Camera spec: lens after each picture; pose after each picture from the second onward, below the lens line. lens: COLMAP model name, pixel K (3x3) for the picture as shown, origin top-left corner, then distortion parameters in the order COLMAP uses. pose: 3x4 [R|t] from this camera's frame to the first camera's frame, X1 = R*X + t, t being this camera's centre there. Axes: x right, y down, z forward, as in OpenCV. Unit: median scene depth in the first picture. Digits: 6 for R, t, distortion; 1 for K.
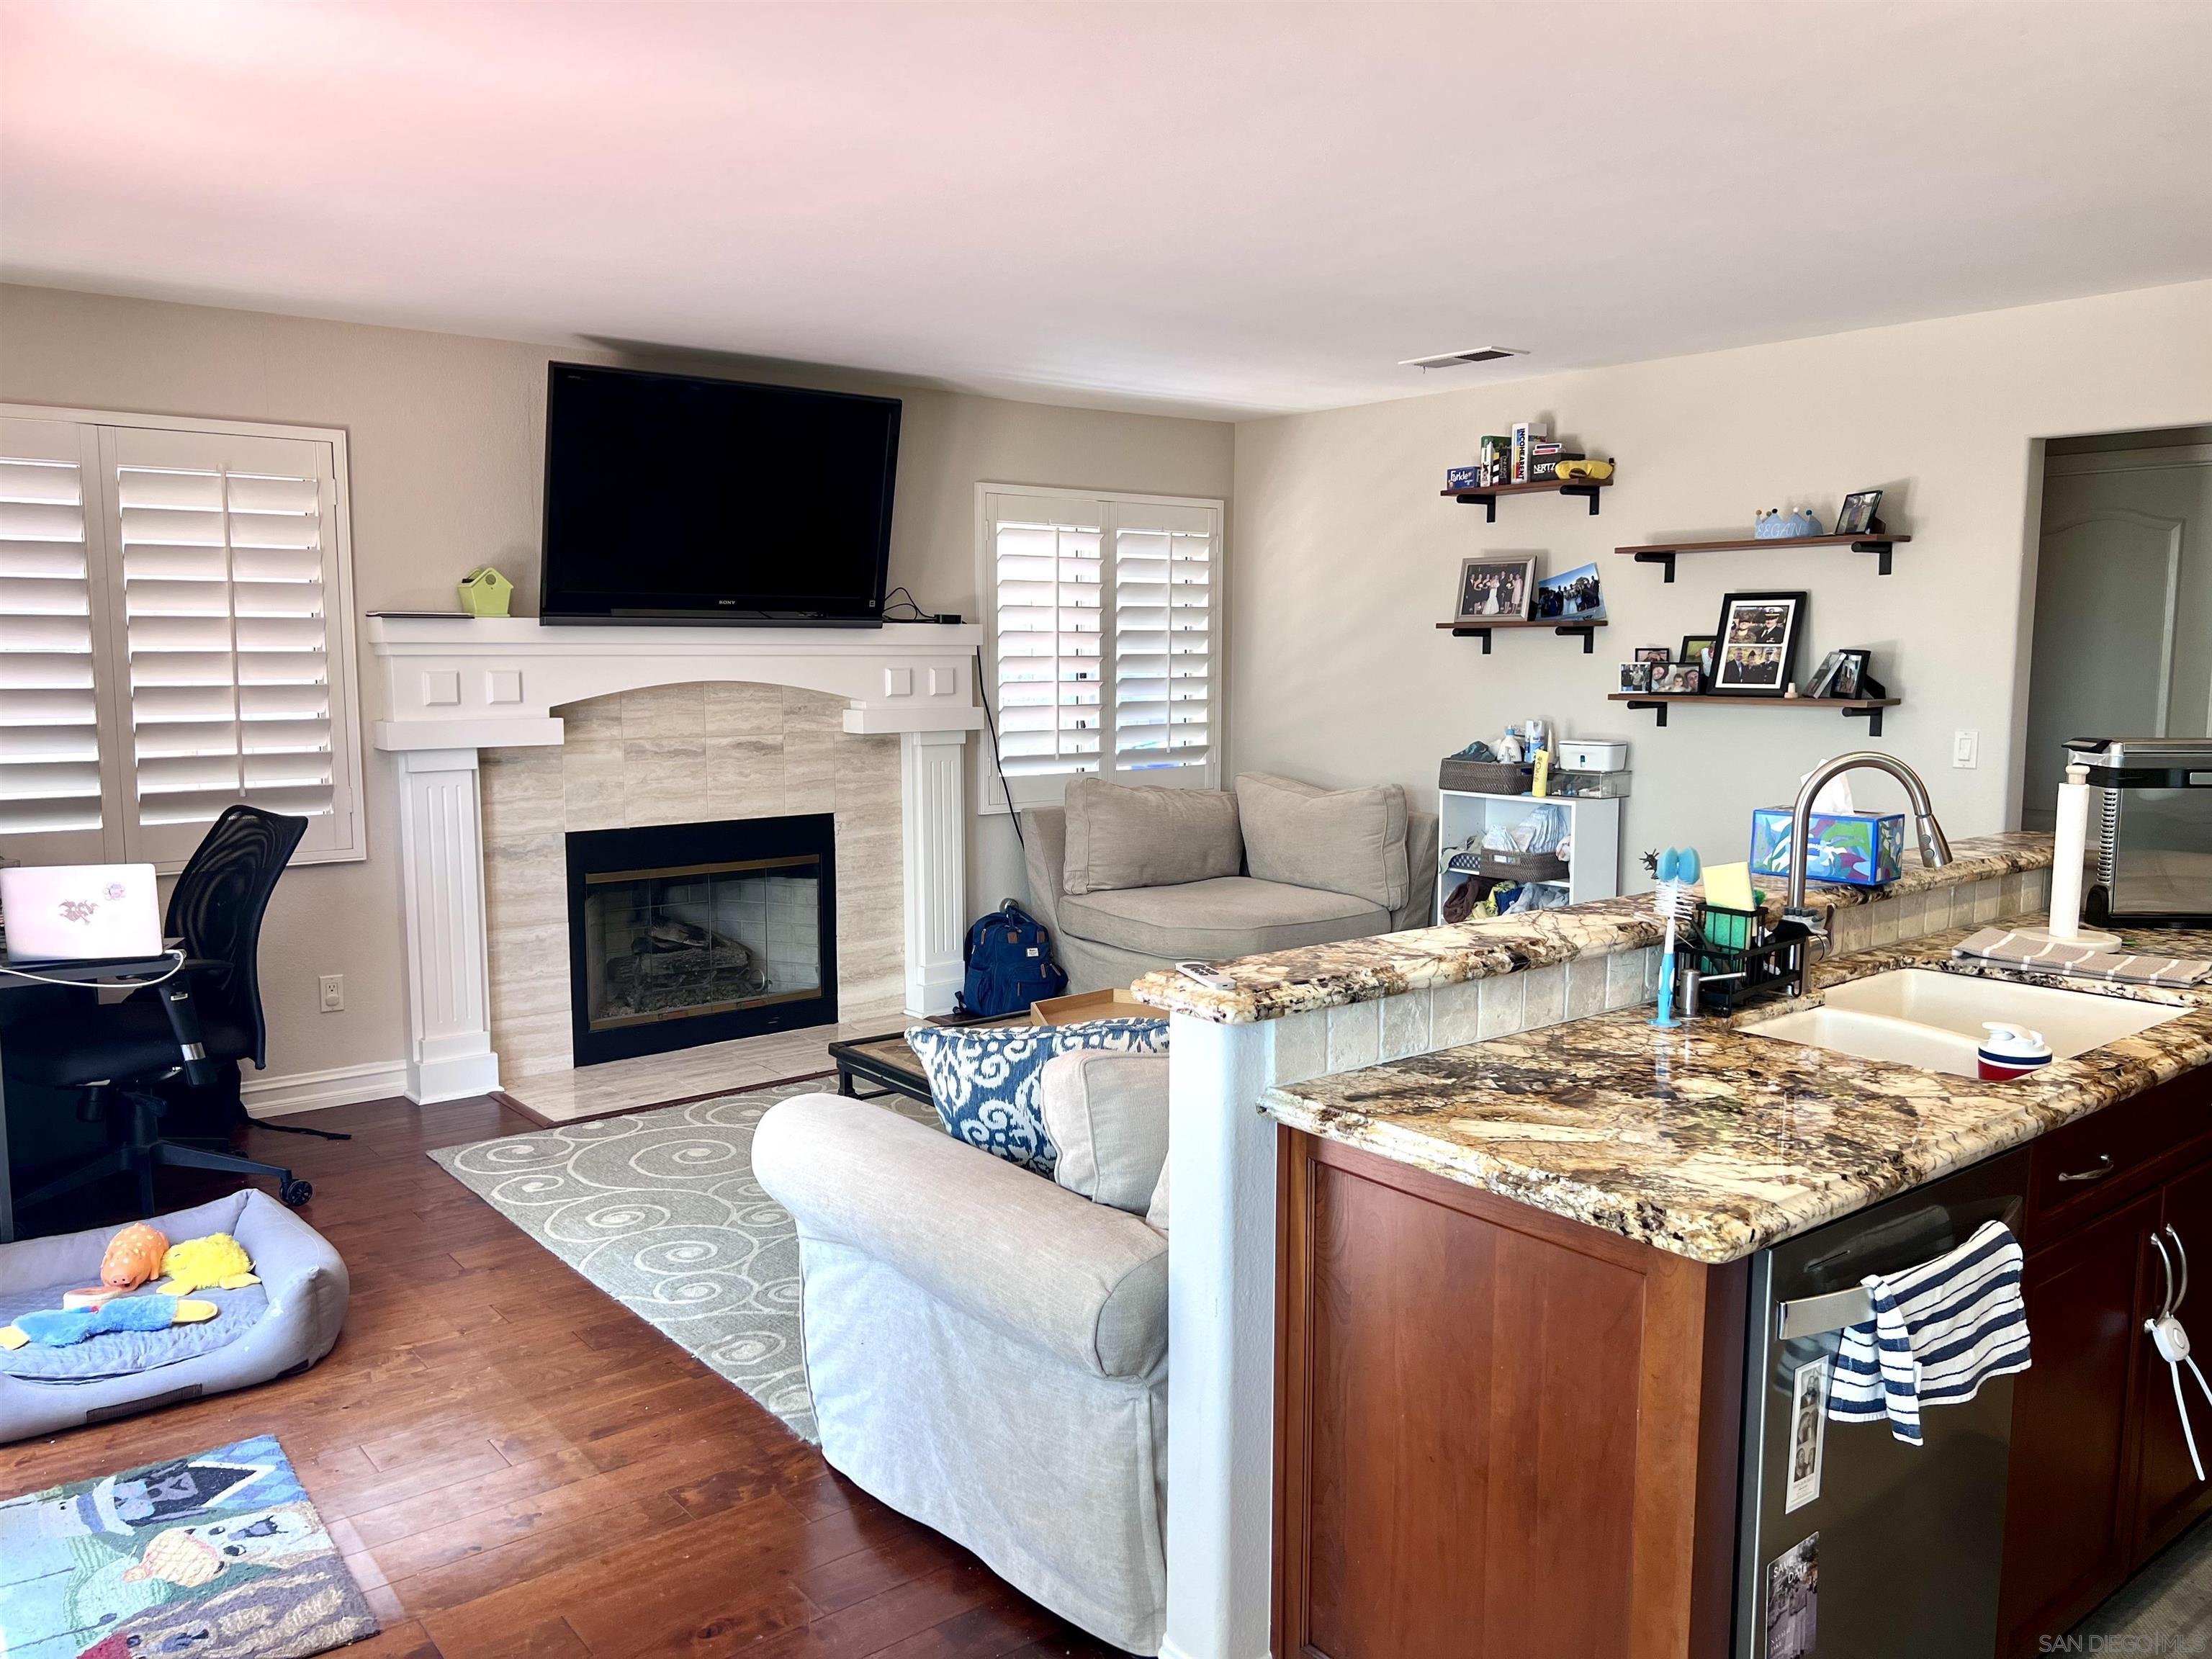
lens RADIAL K [[1703.7, 0, 1106.0], [0, 1703.7, 829.5], [0, 0, 1]] dist [0.111980, -0.144389]
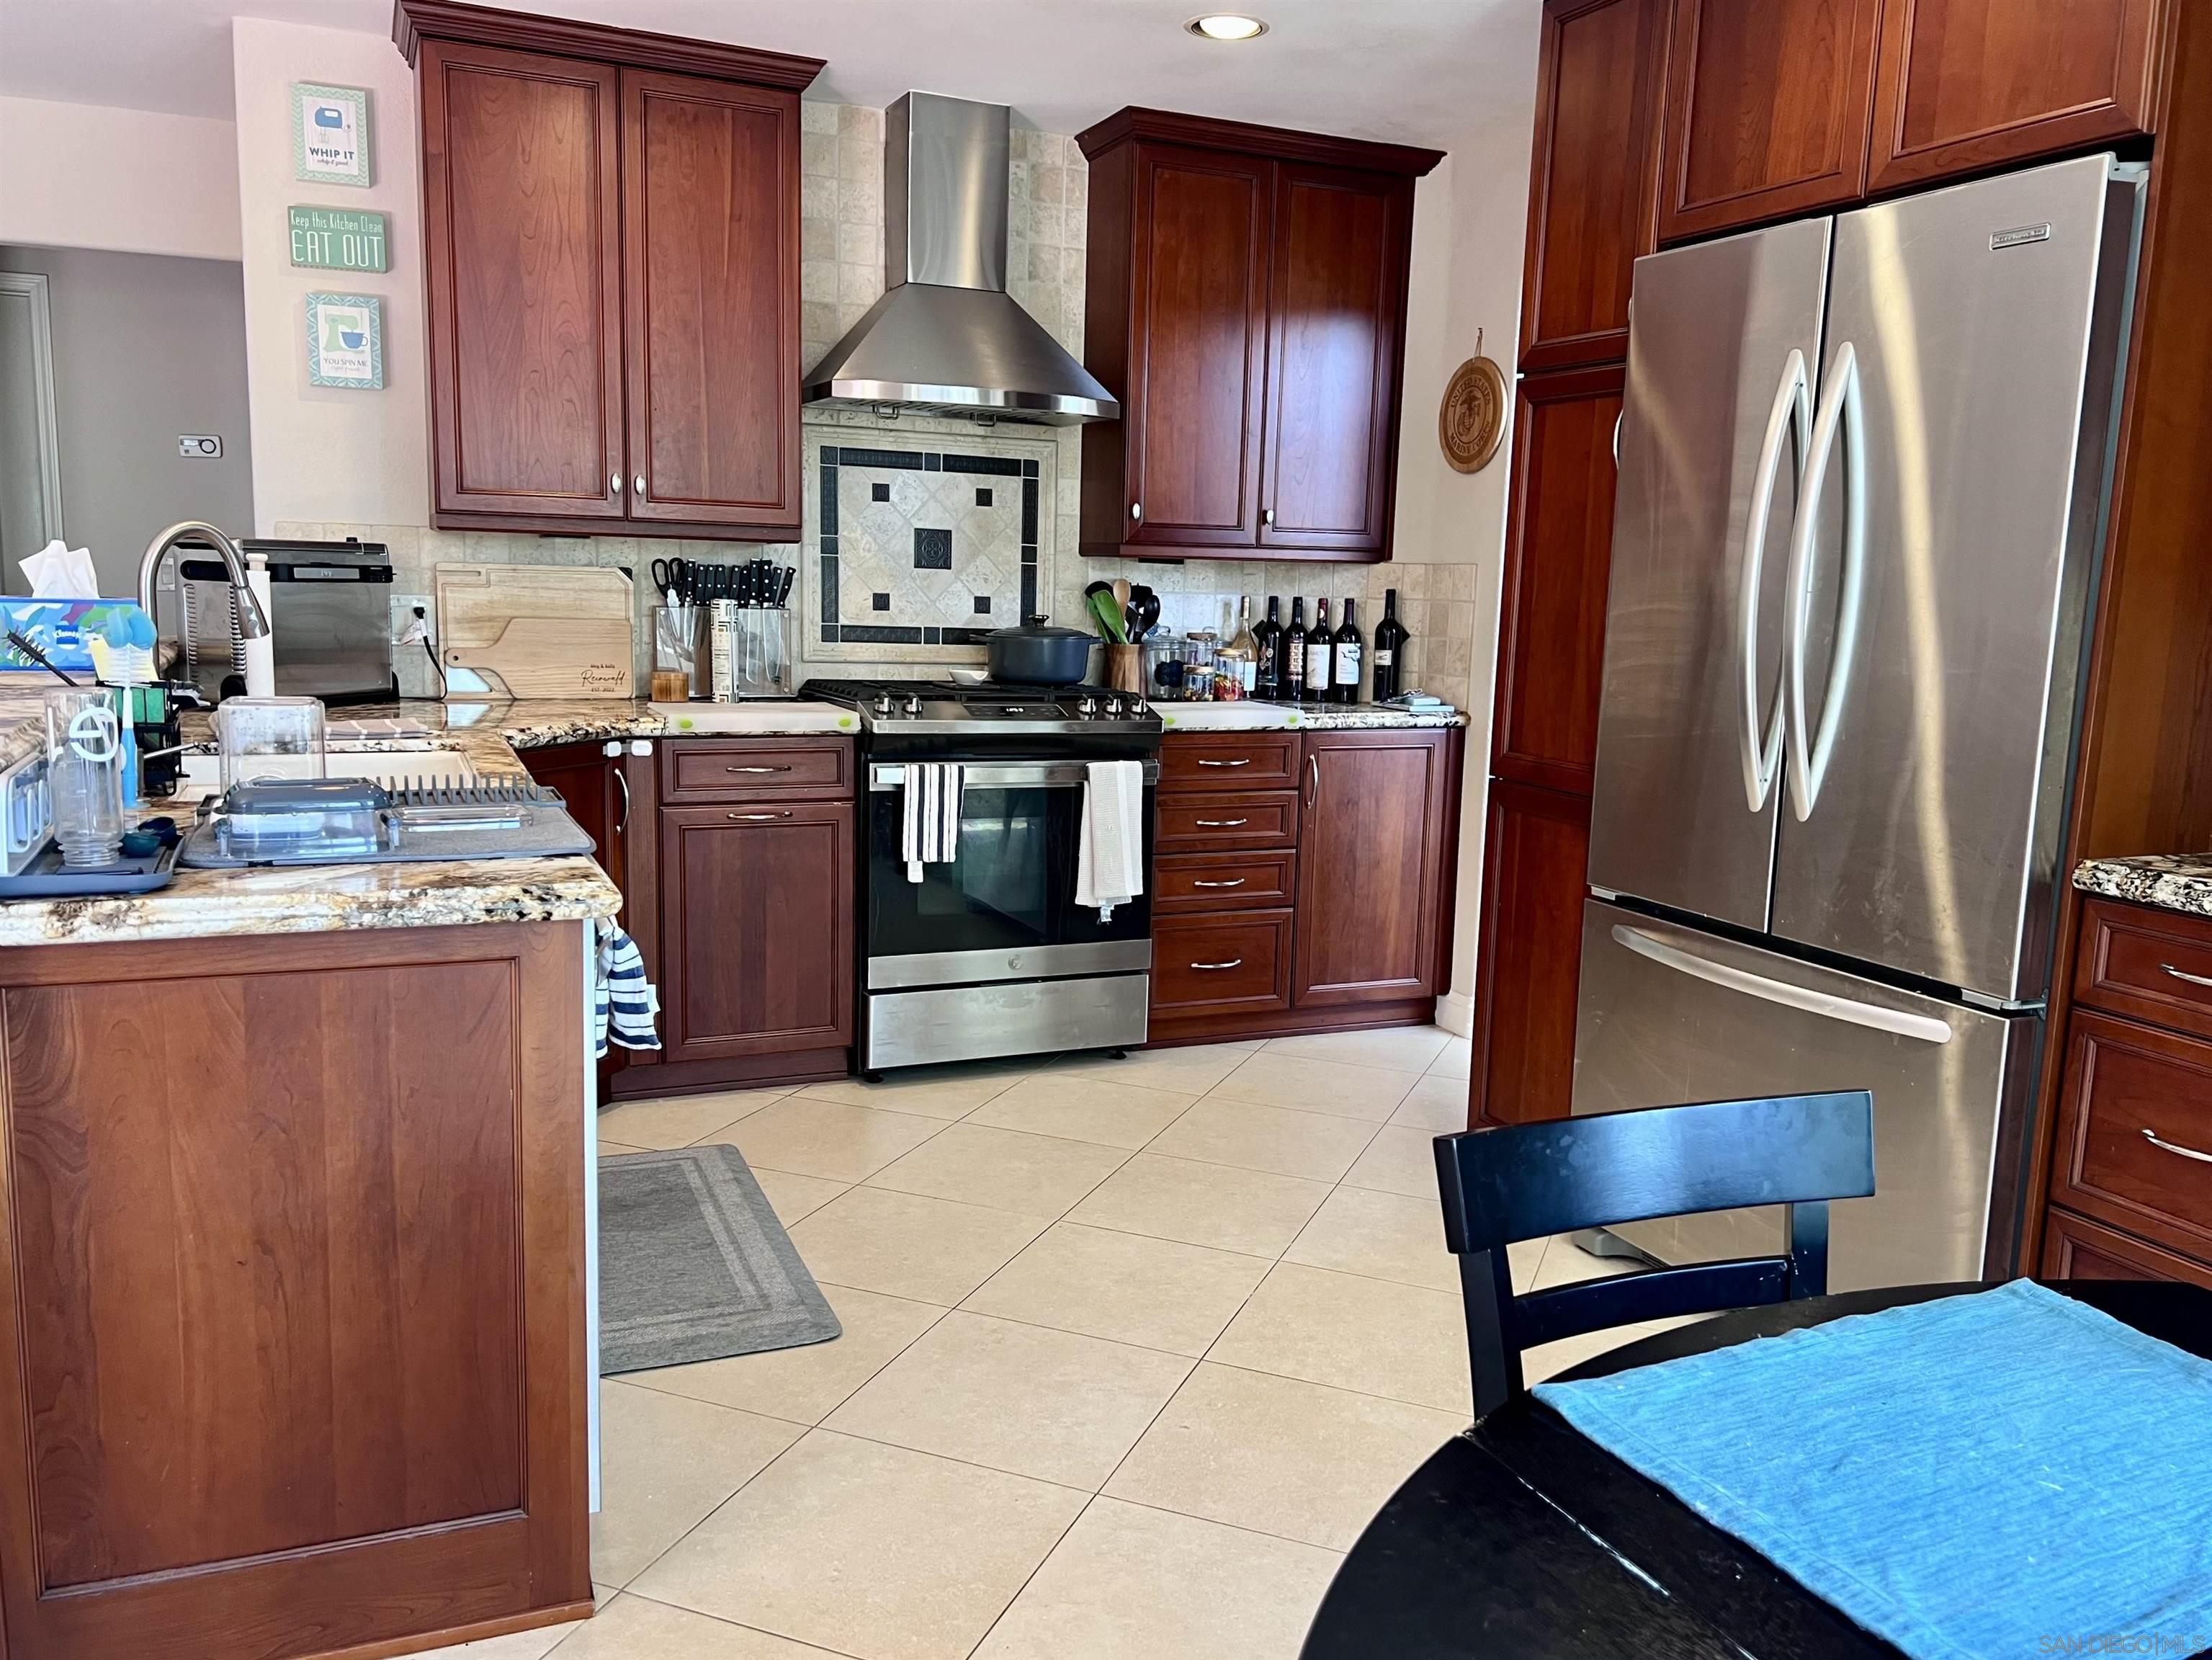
lens RADIAL K [[1704.0, 0, 1106.0], [0, 1704.0, 830.0], [0, 0, 1]] dist [0.111980, -0.144389]
pose [[0.292211, -0.142799, 0.945633, -0.531293], [0.090072, 0.988504, 0.121440, 0.078443], [-0.952103, 0.049689, 0.301714, 0.310458]]
